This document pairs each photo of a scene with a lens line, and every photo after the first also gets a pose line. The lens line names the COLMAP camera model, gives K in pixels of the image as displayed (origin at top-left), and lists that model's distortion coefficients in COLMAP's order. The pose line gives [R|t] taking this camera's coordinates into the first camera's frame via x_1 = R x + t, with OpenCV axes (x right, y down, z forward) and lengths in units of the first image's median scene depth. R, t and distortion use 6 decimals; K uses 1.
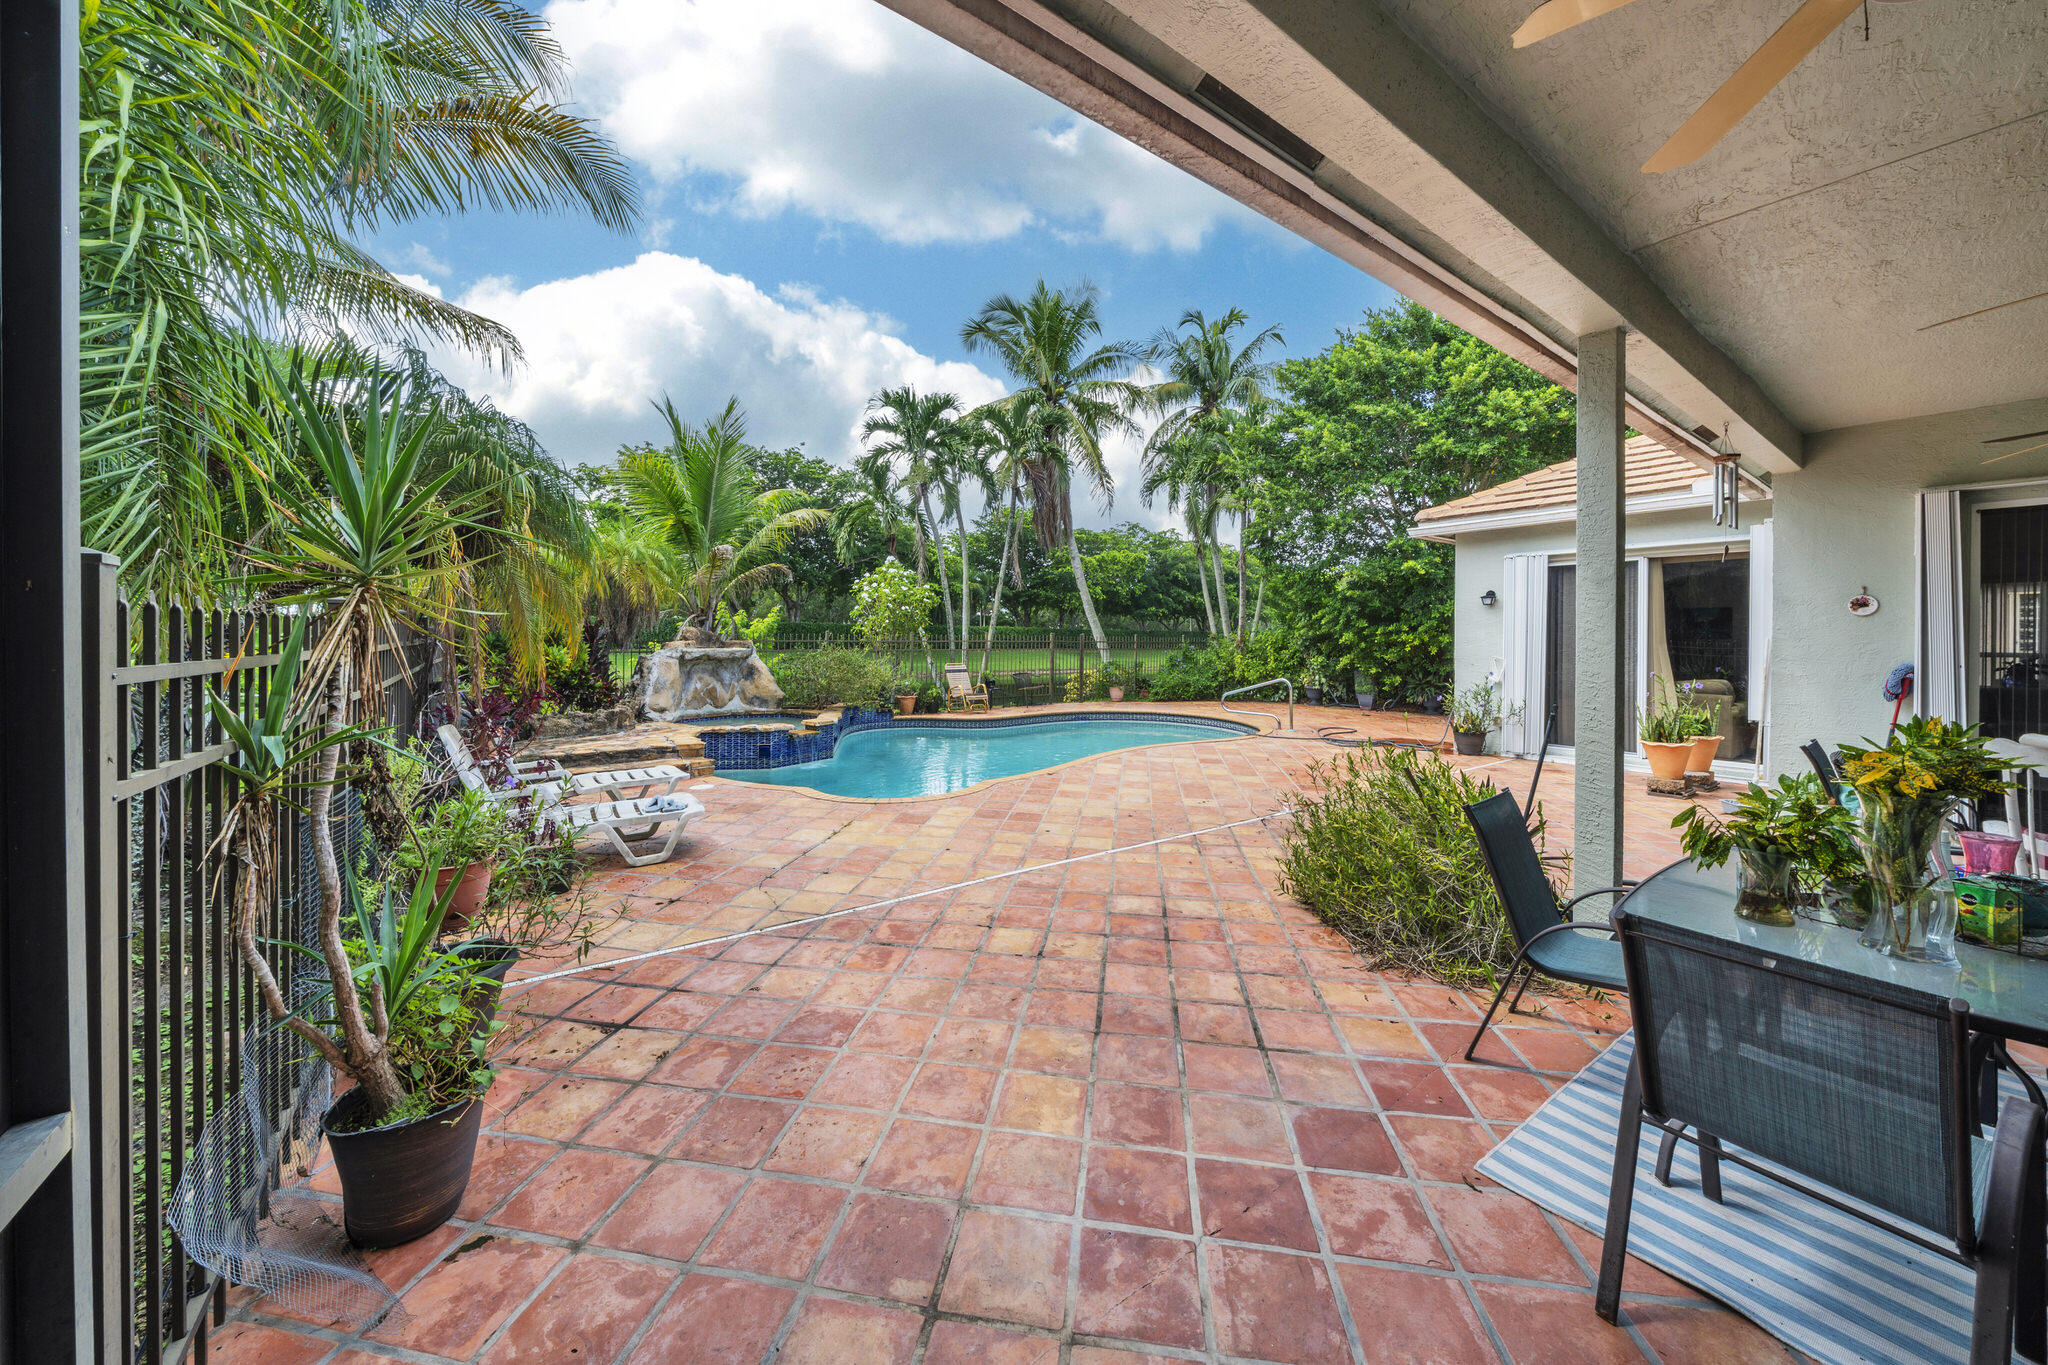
lens RADIAL K [[741.6, 0, 986.5], [0, 741.6, 634.4], [0, 0, 1]] dist [-0.000407, -0.000008]
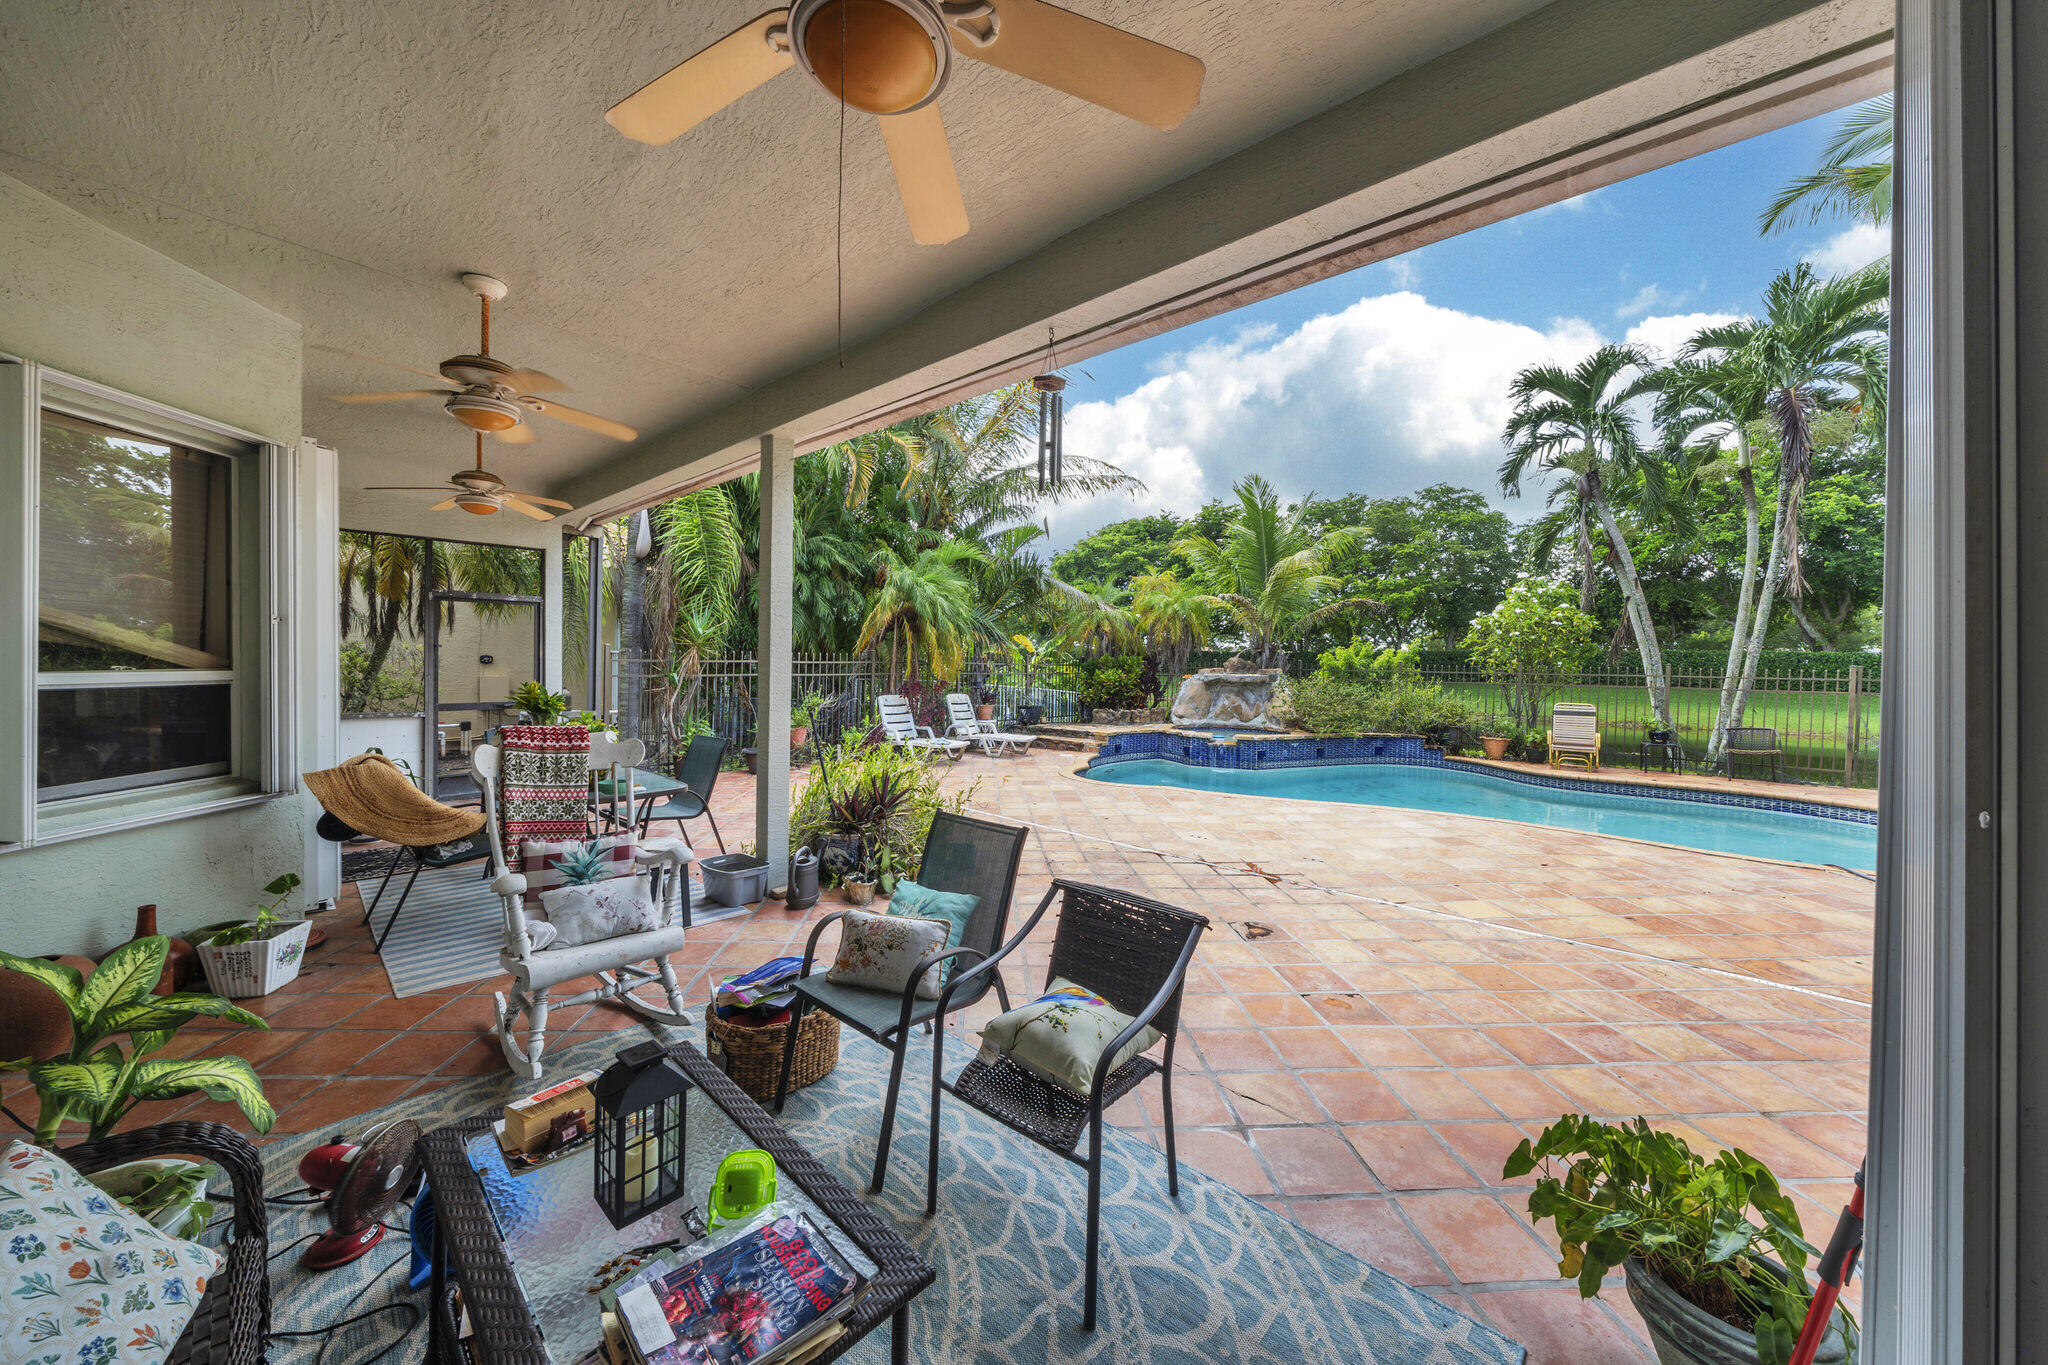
lens RADIAL K [[679.2, 0, 1005.2], [0, 679.2, 667.6], [0, 0, 1]] dist [-0.001359, -0.000086]
pose [[0.225162, 0.007763, -0.974290, 0.638961], [-0.010729, 0.999927, 0.005488, 0.004834], [0.974262, 0.009218, 0.225229, 0.330246]]
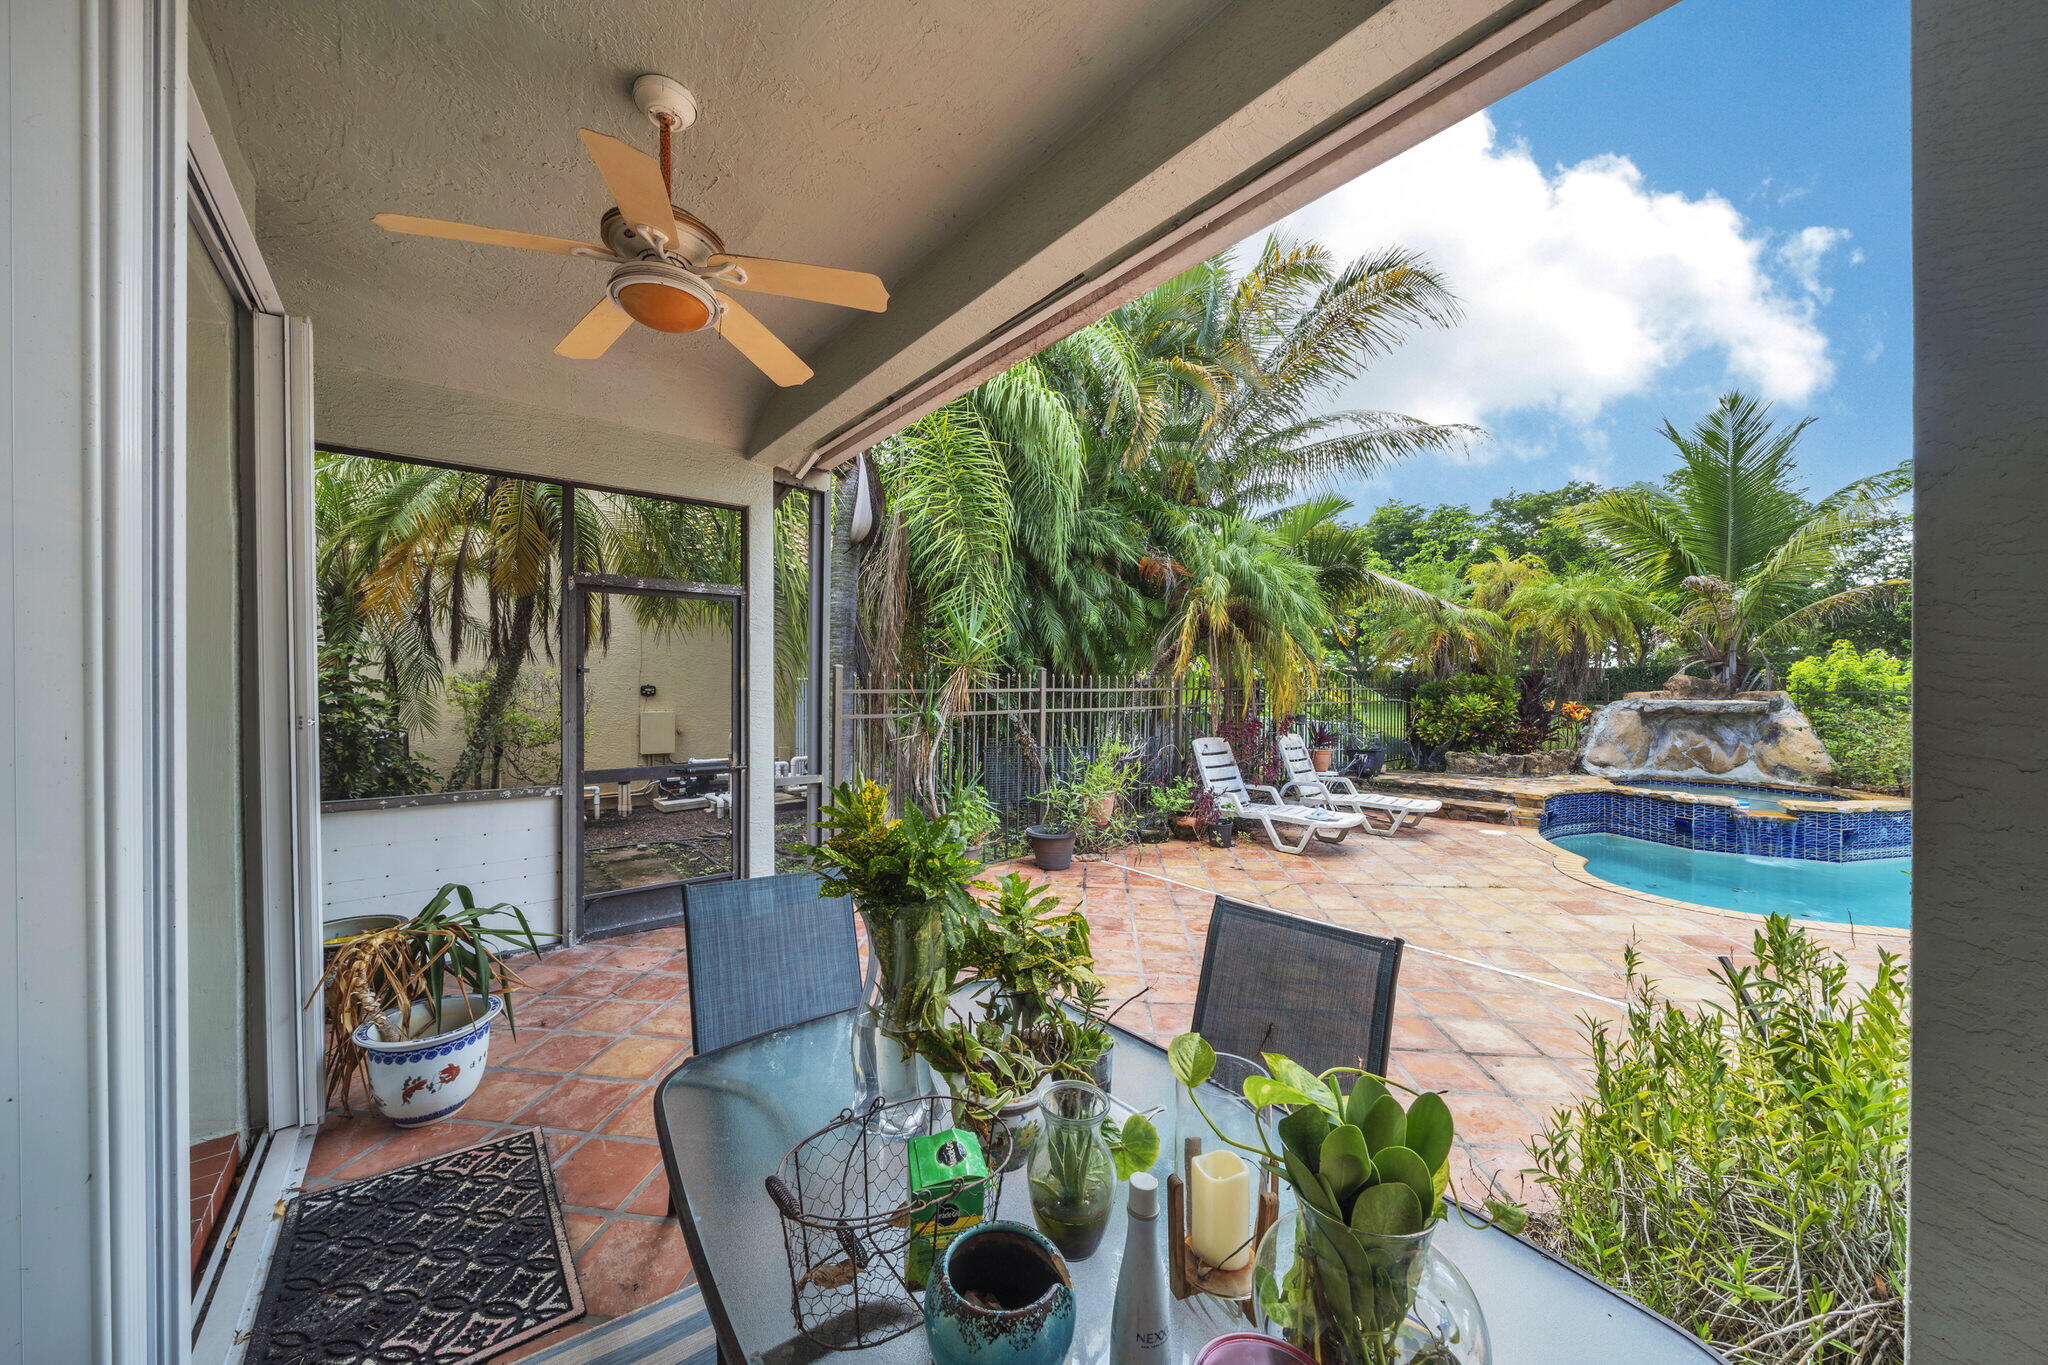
lens RADIAL K [[669.6, 0, 1024.0], [0, 669.6, 682.5], [0, 0, 1]] dist [0.000485, -0.000040]
pose [[0.097674, -0.007222, -0.995192, 0.288834], [0.001319, 0.999974, -0.007127, 0.002916], [0.995218, -0.000617, 0.097681, 0.159968]]
